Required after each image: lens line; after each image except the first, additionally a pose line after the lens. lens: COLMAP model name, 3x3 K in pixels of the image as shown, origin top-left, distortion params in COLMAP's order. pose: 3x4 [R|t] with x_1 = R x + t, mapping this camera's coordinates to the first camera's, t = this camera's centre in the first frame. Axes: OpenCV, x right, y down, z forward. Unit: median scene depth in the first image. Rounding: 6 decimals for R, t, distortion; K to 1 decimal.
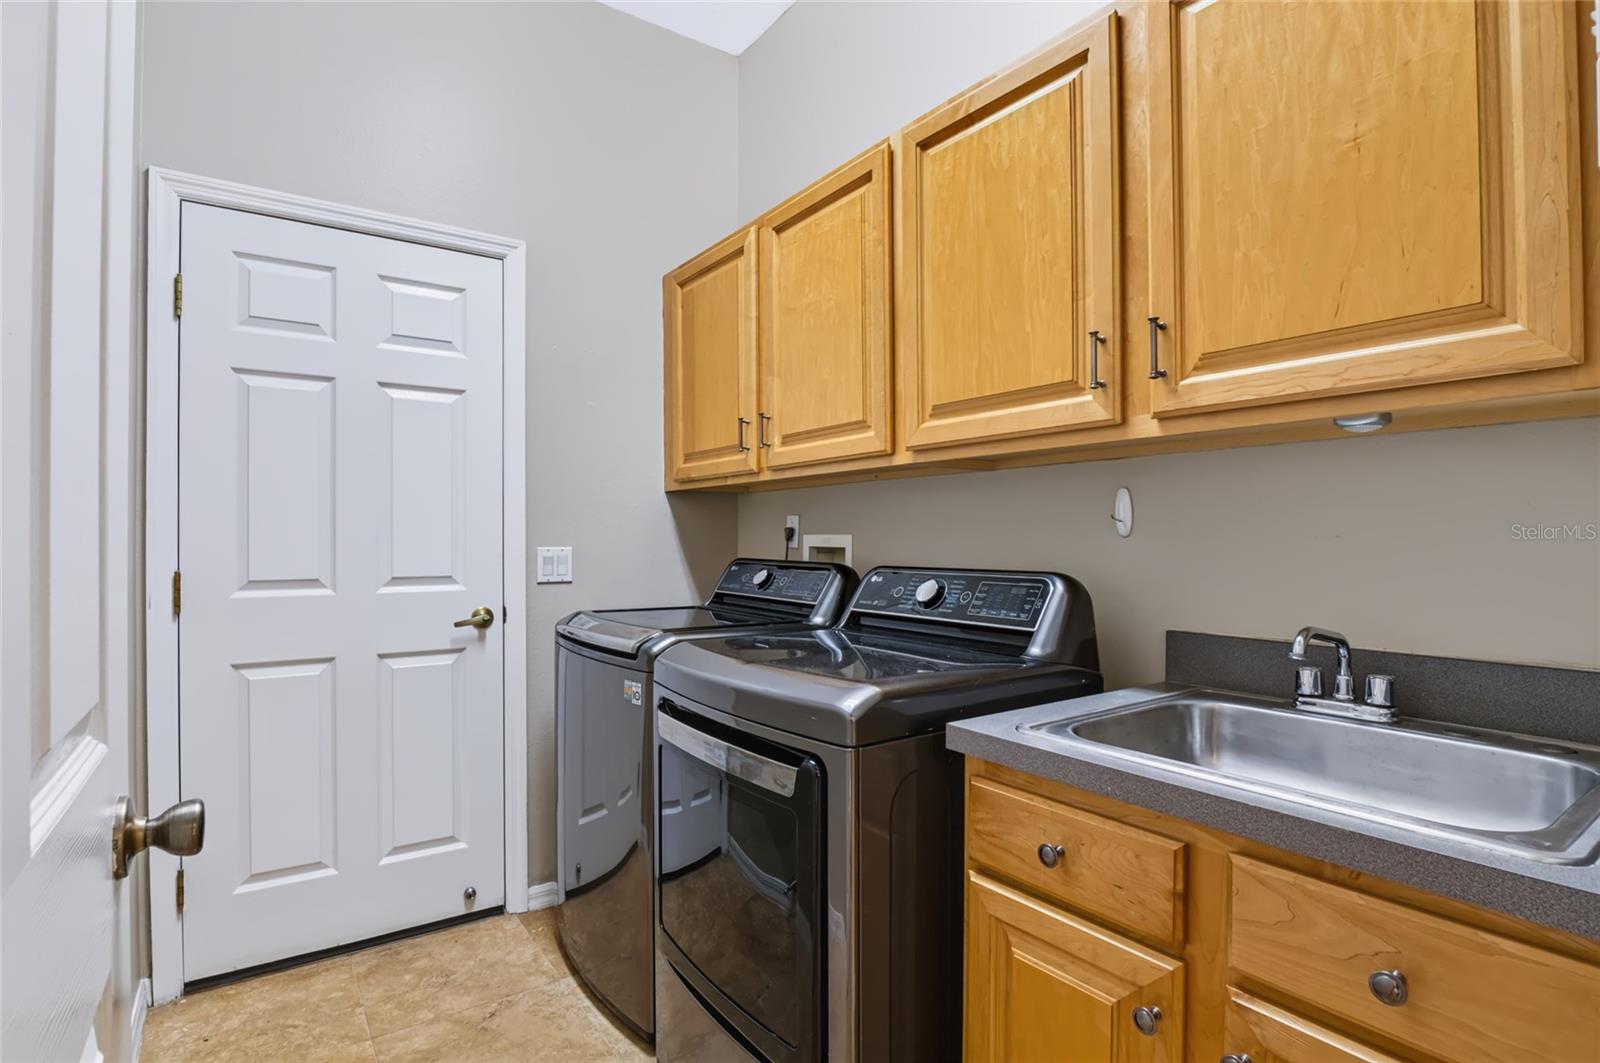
lens RADIAL K [[793.0, 0, 799.4], [0, 793.0, 536.7], [0, 0, 1]] dist [-0.021036, -0.003402]
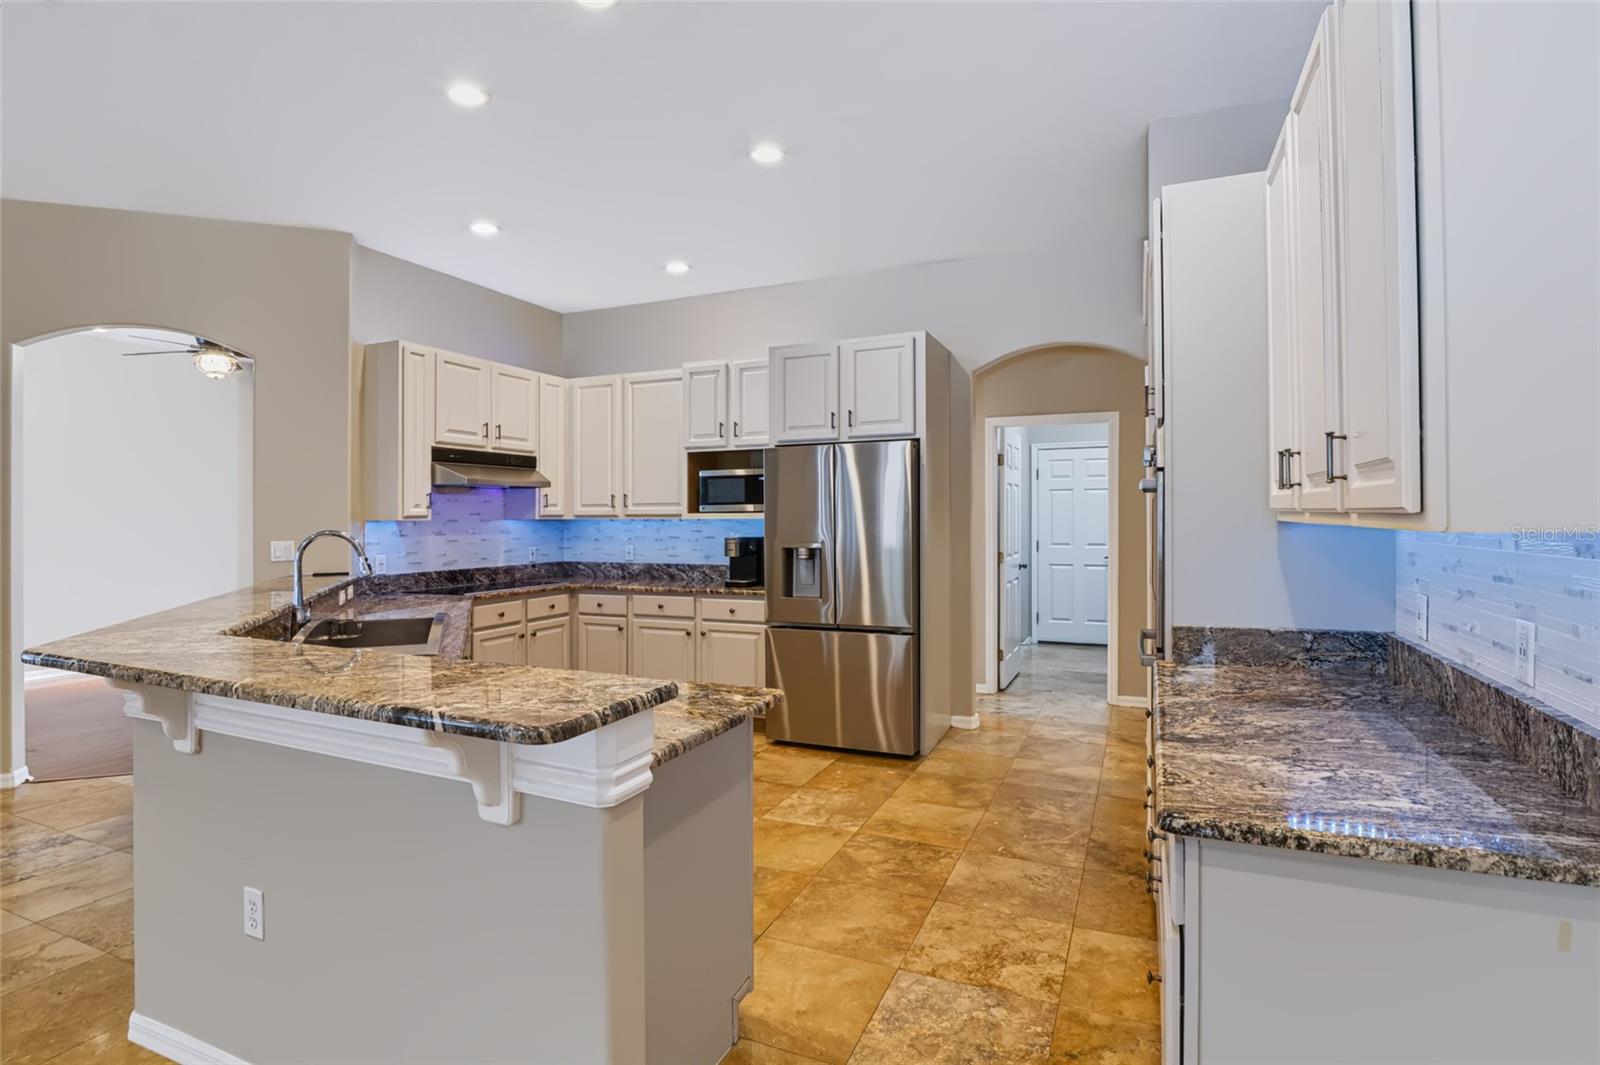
lens RADIAL K [[793.0, 0, 792.5], [0, 793.0, 527.2], [0, 0, 1]] dist [-0.021036, -0.003402]
pose [[0.508006, 0.007053, -0.861325, 2.056109], [0.007068, 0.999899, 0.012357, -0.083519], [0.861324, -0.012365, 0.507905, -2.144812]]
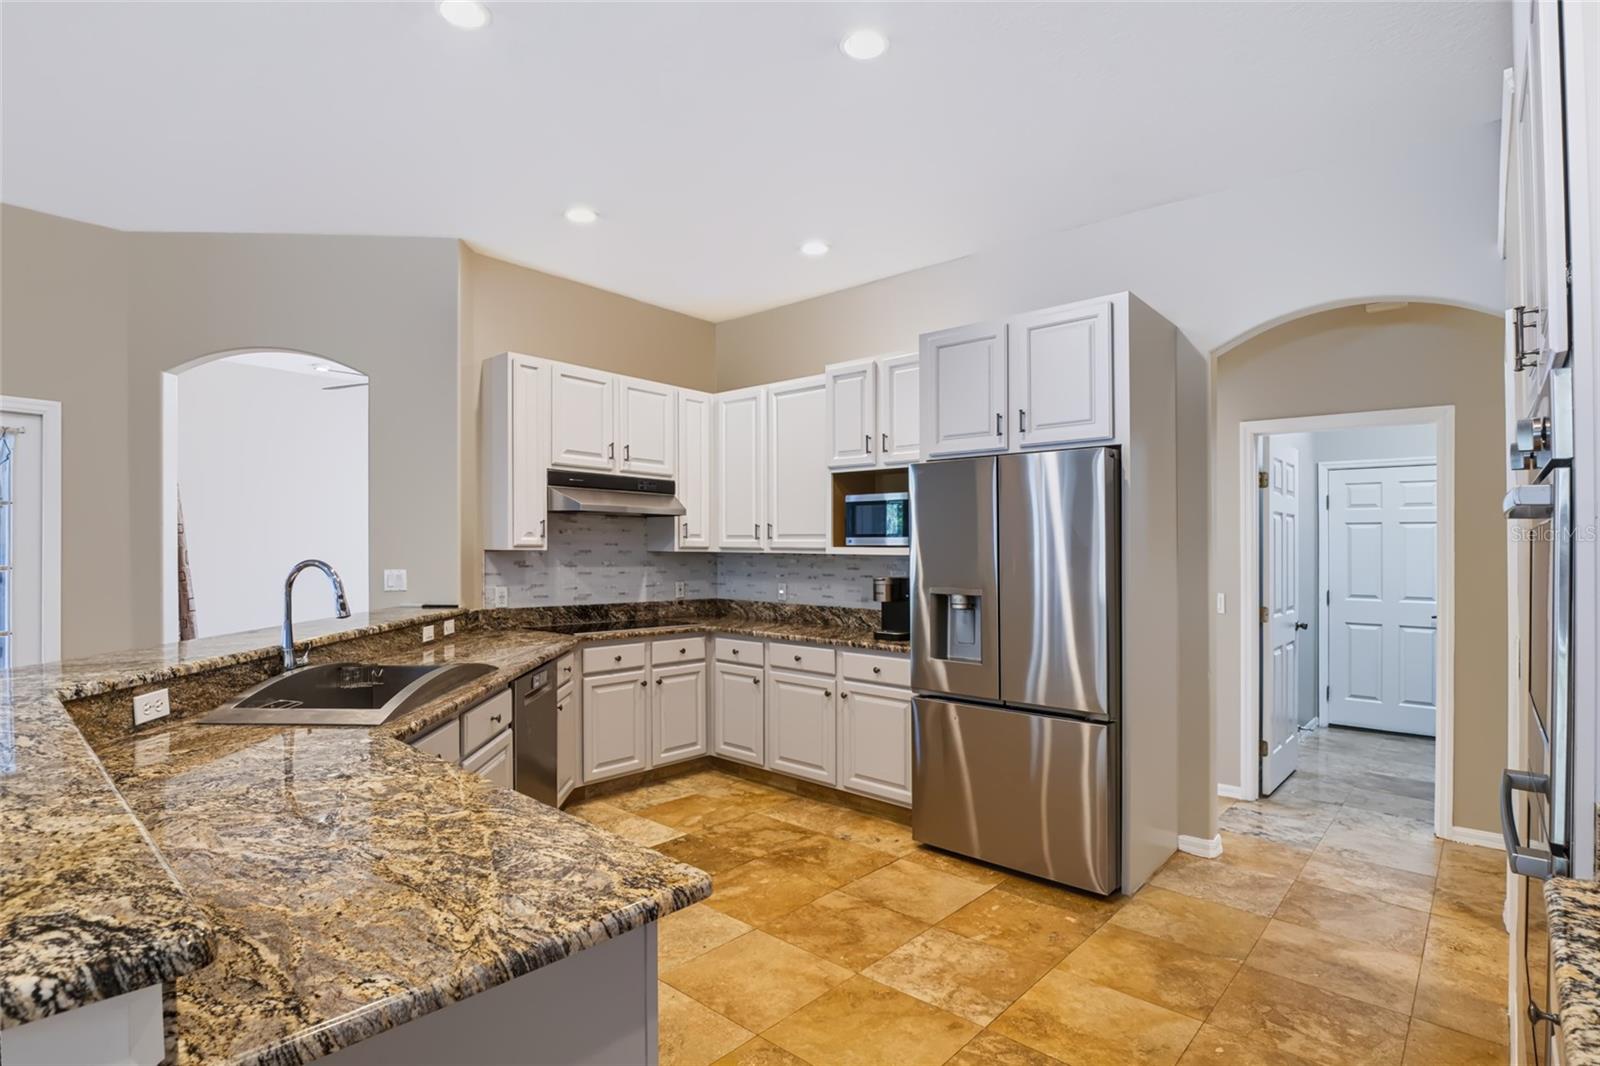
lens RADIAL K [[793.0, 0, 794.9], [0, 793.0, 537.7], [0, 0, 1]] dist [-0.021036, -0.003402]
pose [[0.221167, -0.015081, -0.975119, 1.716605], [-0.009990, 0.999793, -0.017728, -0.085243], [0.975185, 0.013662, 0.220970, -1.699859]]
